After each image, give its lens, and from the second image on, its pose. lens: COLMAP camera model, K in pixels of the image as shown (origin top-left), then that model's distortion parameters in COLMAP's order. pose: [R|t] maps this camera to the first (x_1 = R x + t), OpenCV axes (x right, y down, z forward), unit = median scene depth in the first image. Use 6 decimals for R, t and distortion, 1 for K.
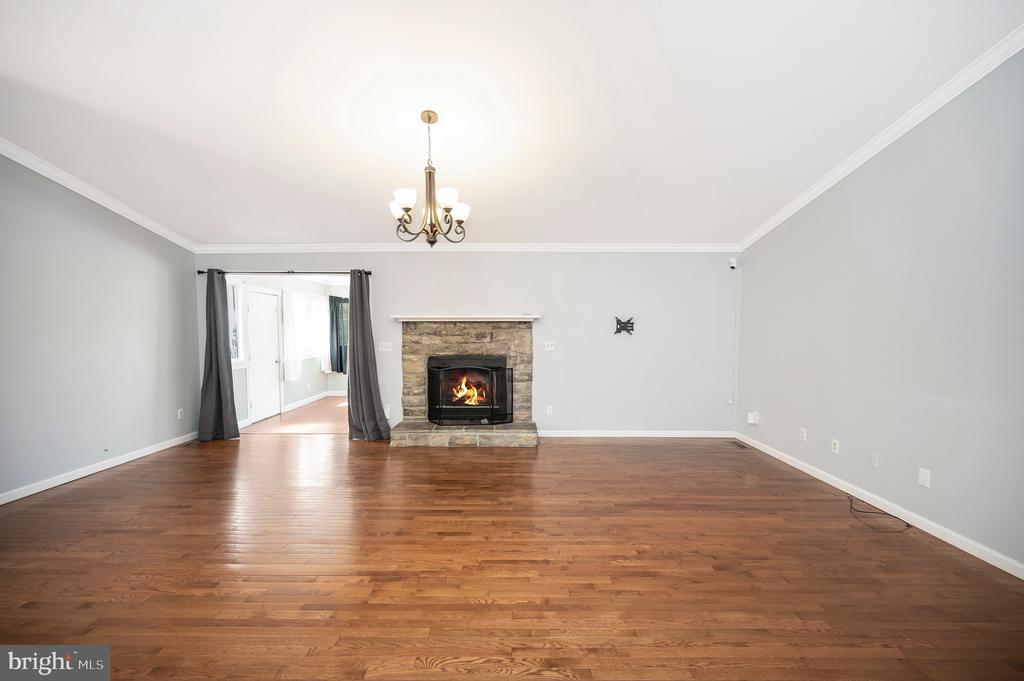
lens RADIAL K [[411.9, 0, 511.5], [0, 411.9, 349.6], [0, 0, 1]] dist [0.000739, 0.000026]
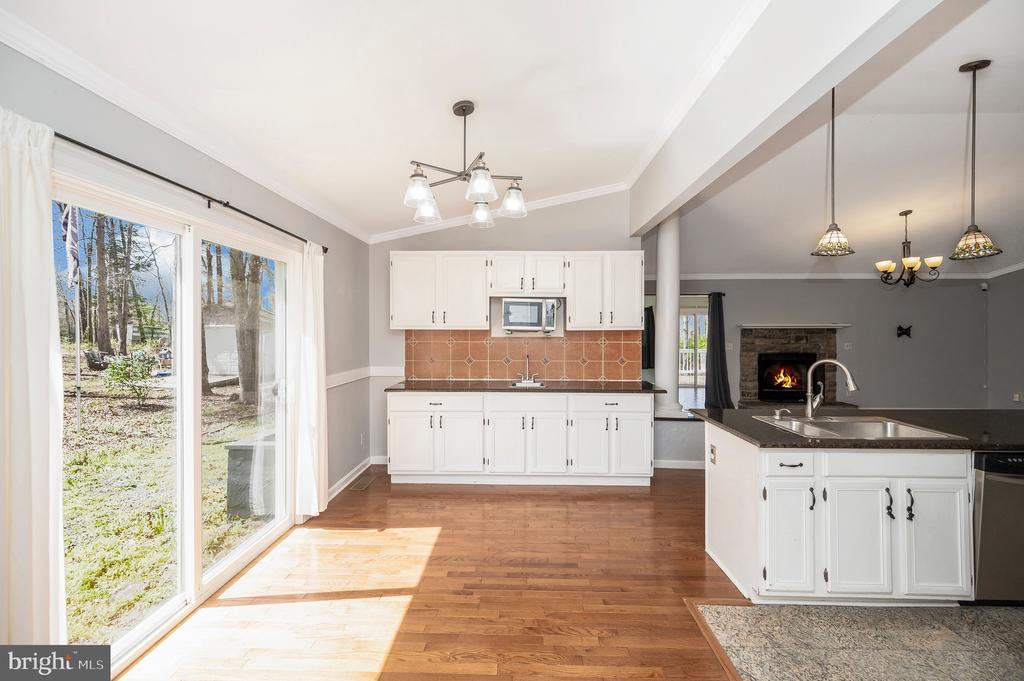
lens RADIAL K [[415.0, 0, 510.5], [0, 415.0, 334.5], [0, 0, 1]] dist [0.001942, -0.000058]
pose [[0.999861, -0.000049, -0.016695, -1.044522], [-0.000592, 0.999261, -0.038428, 0.007312], [0.016685, 0.038432, 0.999122, -0.432731]]
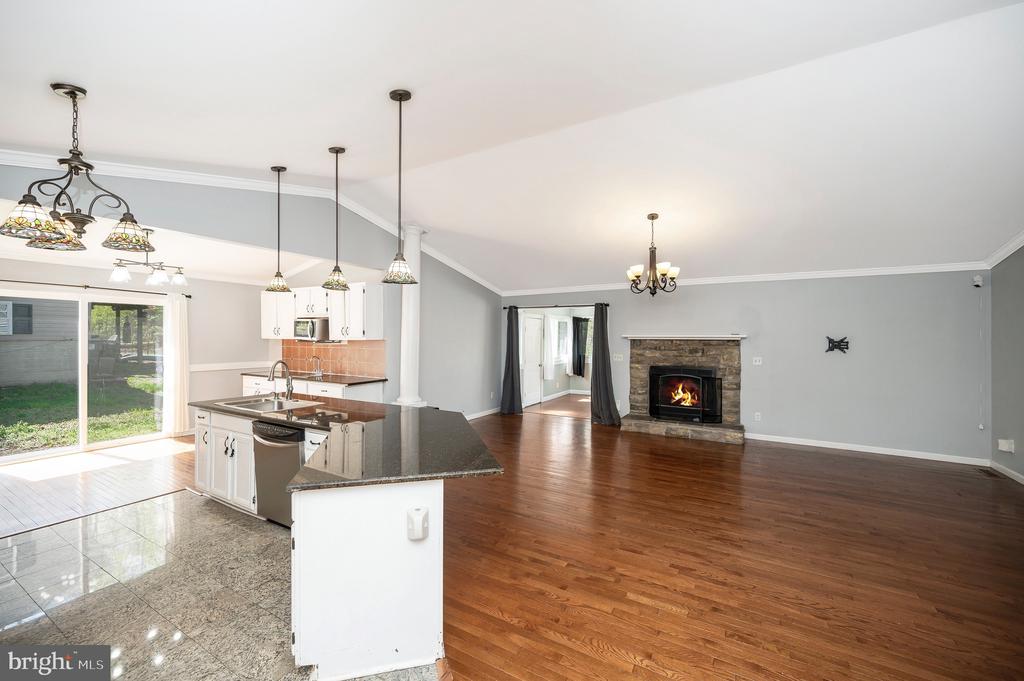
lens RADIAL K [[415.0, 0, 510.5], [0, 415.0, 334.5], [0, 0, 1]] dist [0.001942, -0.000058]
pose [[0.865274, 0.001209, -0.501298, 0.078135], [-0.029588, 0.998377, -0.048663, -0.005446], [0.500426, 0.056939, 0.863905, -0.381783]]
